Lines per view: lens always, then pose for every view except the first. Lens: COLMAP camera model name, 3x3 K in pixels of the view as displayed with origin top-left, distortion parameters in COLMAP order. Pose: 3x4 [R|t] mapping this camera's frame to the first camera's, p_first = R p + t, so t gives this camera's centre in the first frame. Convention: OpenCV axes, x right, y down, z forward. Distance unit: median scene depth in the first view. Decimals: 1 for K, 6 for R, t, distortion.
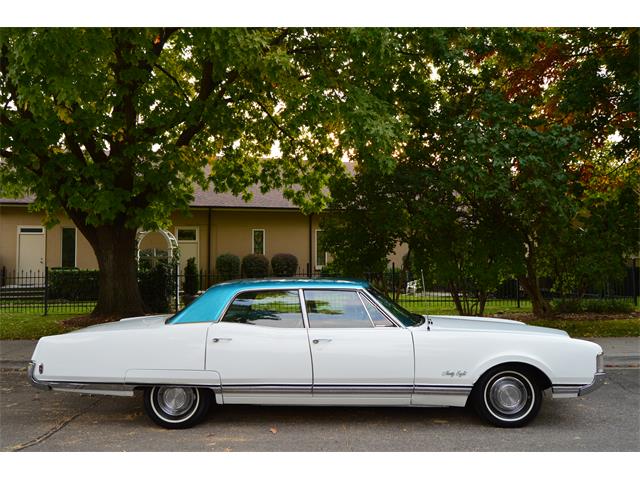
lens RADIAL K [[471.4, 0, 321.7], [0, 471.4, 242.6], [0, 0, 1]] dist [-0.005795, 0.001667]
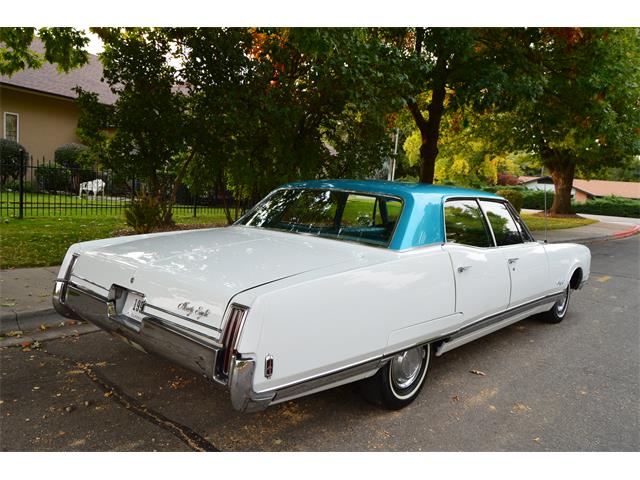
lens RADIAL K [[471.4, 0, 318.3], [0, 471.4, 236.9], [0, 0, 1]] dist [-0.005795, 0.001667]
pose [[0.672148, -0.029184, 0.739841, -0.259401], [-0.109484, 0.984321, 0.138295, 0.024760], [-0.732277, -0.173956, 0.658414, 0.206041]]
